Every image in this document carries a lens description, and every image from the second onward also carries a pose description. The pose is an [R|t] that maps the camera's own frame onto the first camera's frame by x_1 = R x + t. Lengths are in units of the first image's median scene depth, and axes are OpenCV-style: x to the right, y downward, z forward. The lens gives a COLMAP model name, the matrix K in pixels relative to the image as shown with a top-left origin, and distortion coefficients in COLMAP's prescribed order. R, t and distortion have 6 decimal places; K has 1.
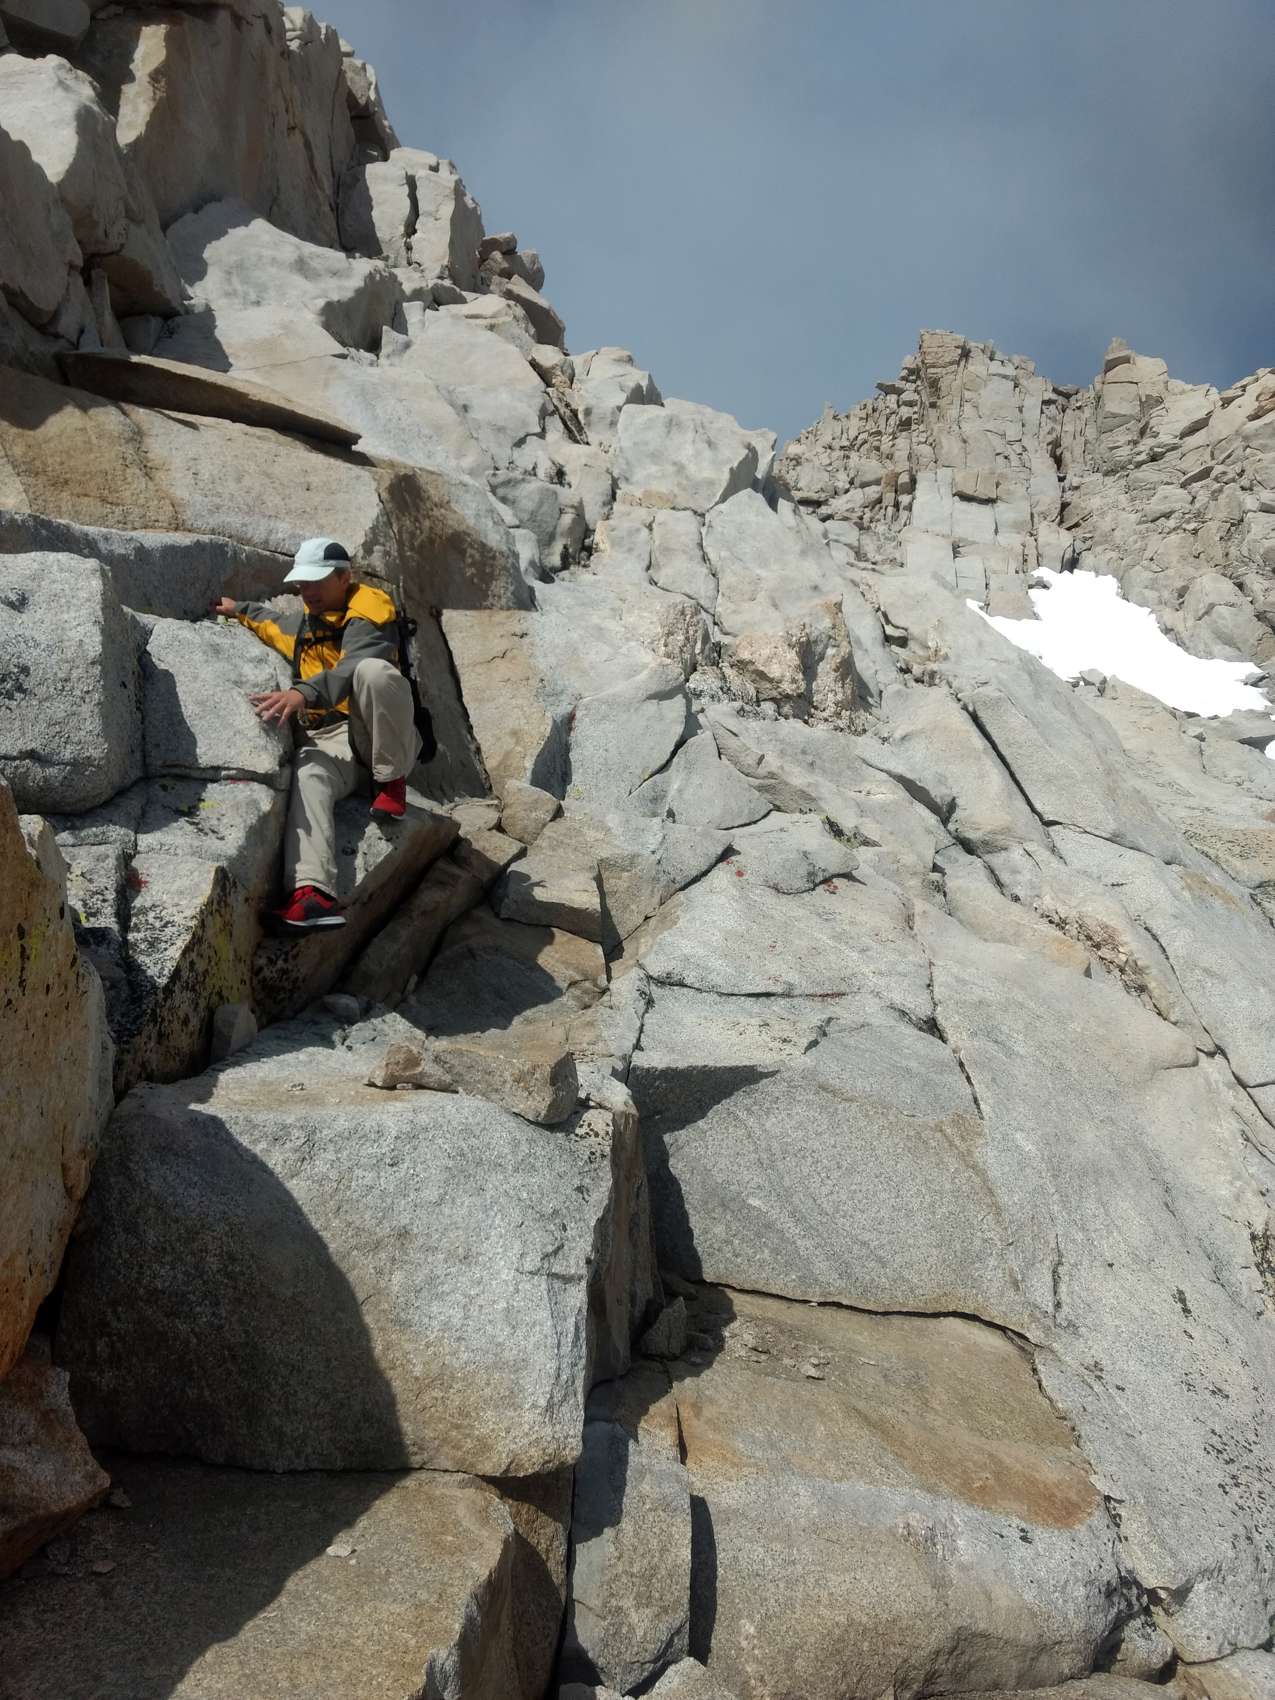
lens RADIAL K [[1376.0, 0, 662.0], [0, 1376.0, 837.3], [0, 0, 1]] dist [-0.002200, -0.001981]
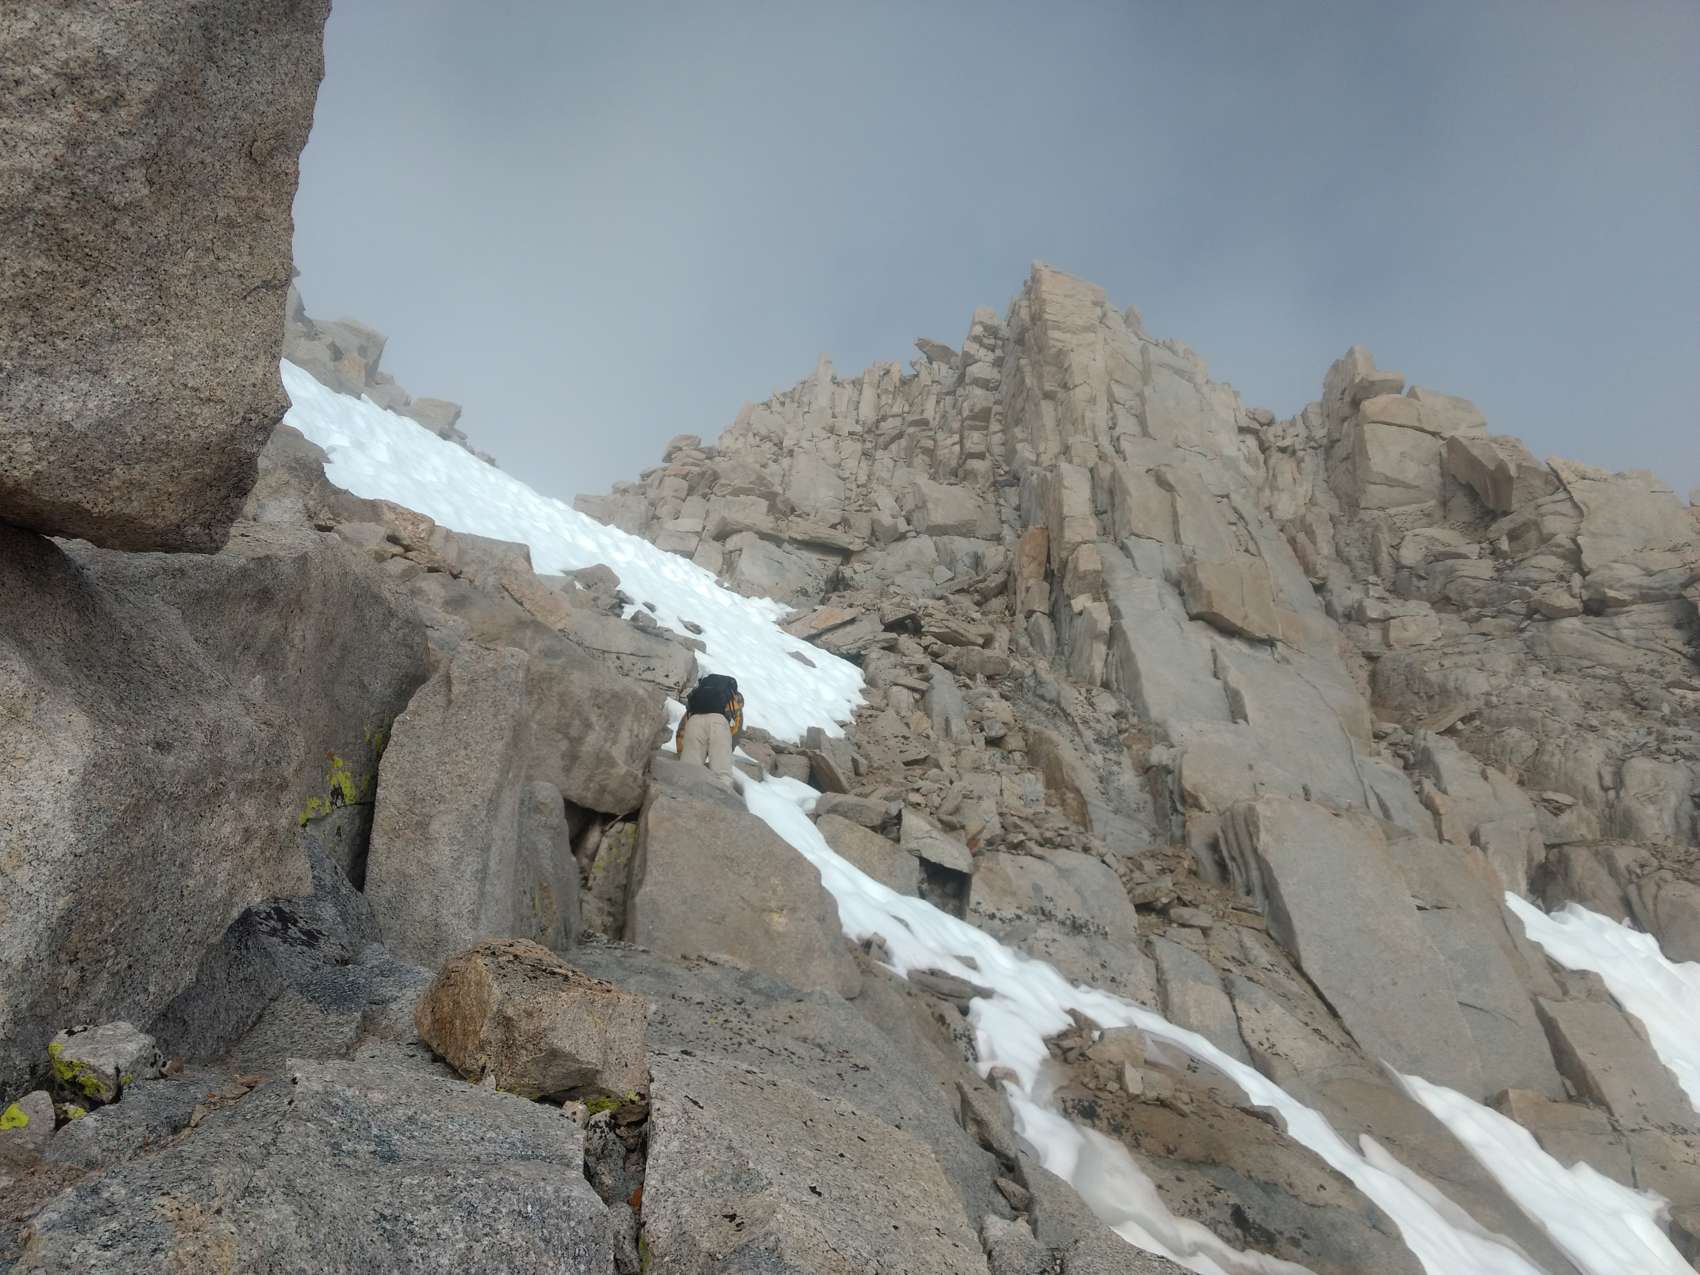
lens RADIAL K [[1346.9, 0, 856.2], [0, 1346.9, 627.4], [0, 0, 1]] dist [0.031474, 0.020296]
pose [[0.955302, 0.153880, 0.252425, 0.005389], [-0.126122, 0.984387, -0.122782, -0.158901], [-0.267377, 0.085458, 0.959795, 0.548609]]
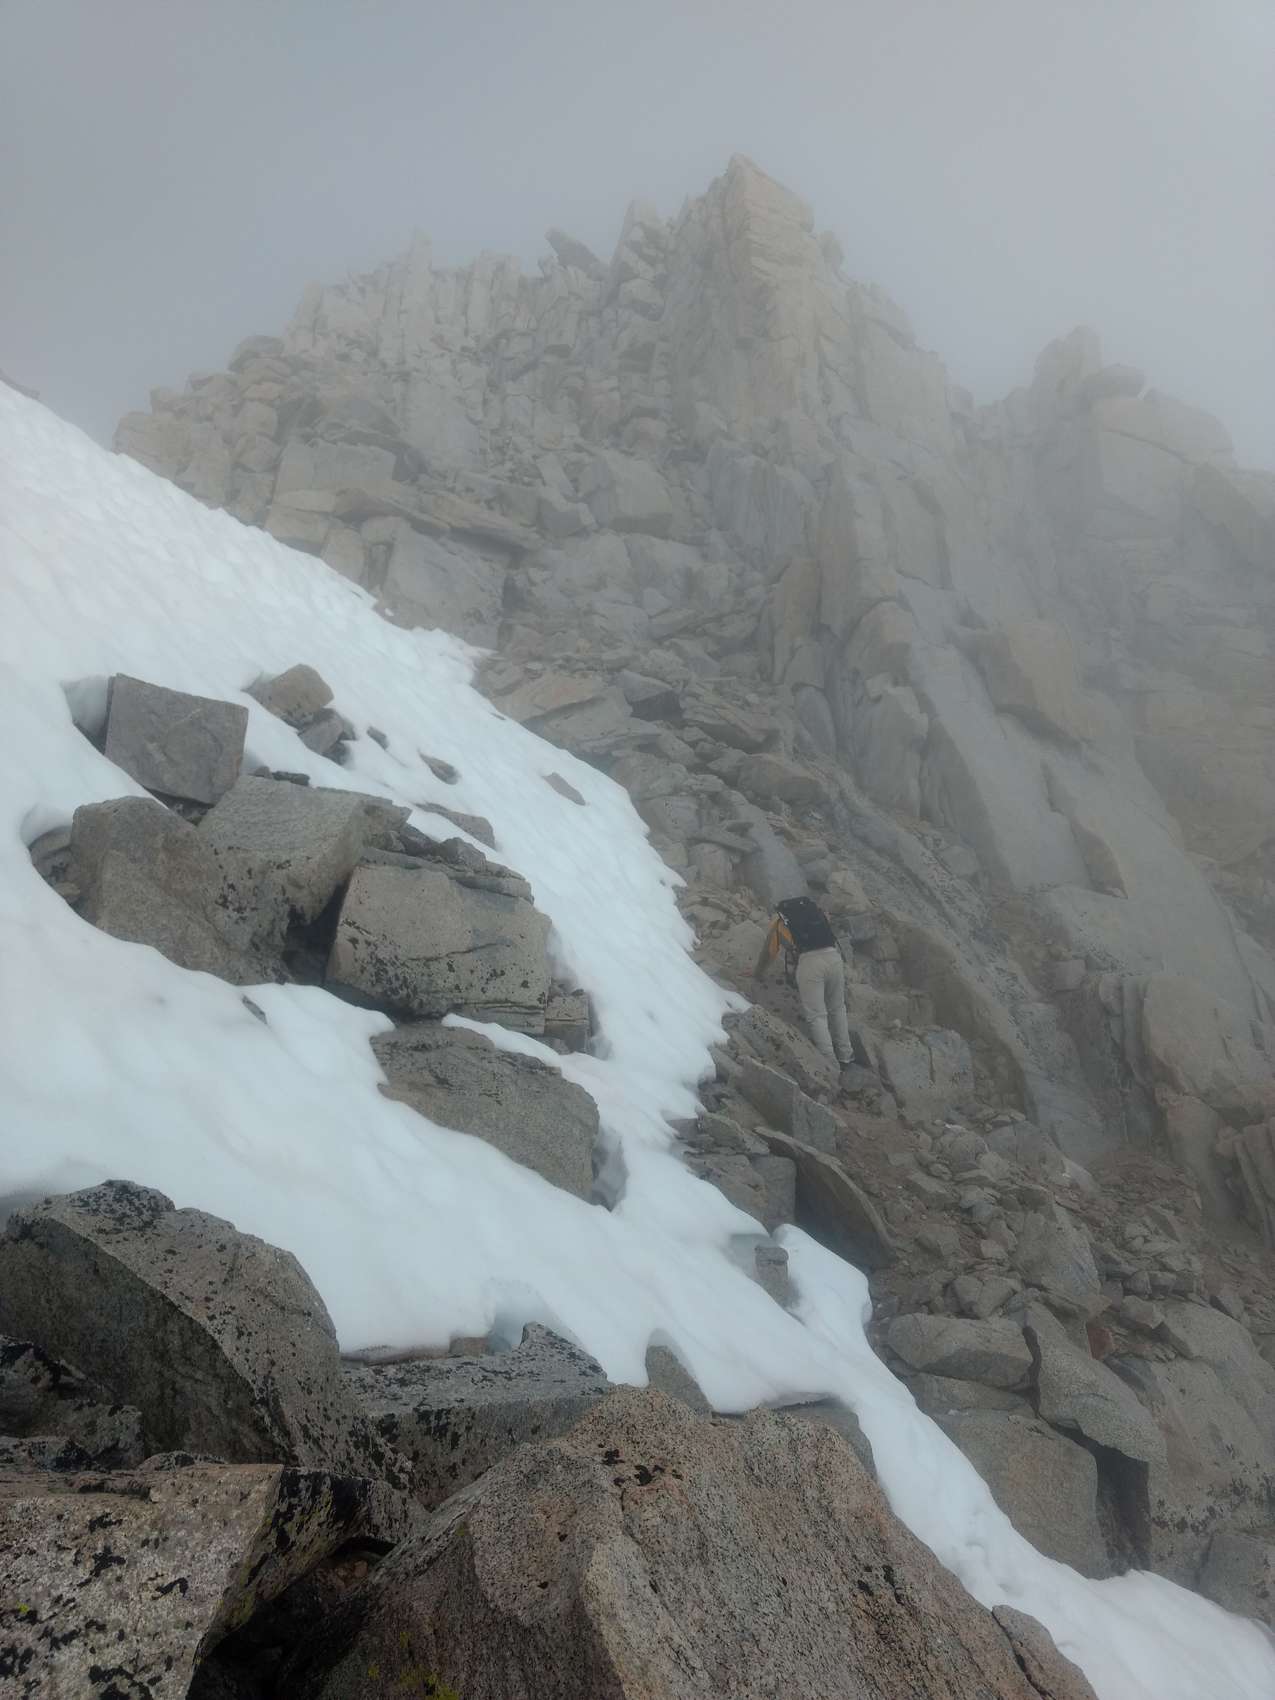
lens RADIAL K [[1376.0, 0, 662.0], [0, 1376.0, 837.3], [0, 0, 1]] dist [-0.002200, -0.001981]
pose [[0.851965, 0.137033, 0.505349, -0.018874], [-0.191239, 0.979905, 0.056694, -0.194892], [-0.487425, -0.144944, 0.861051, 0.658814]]
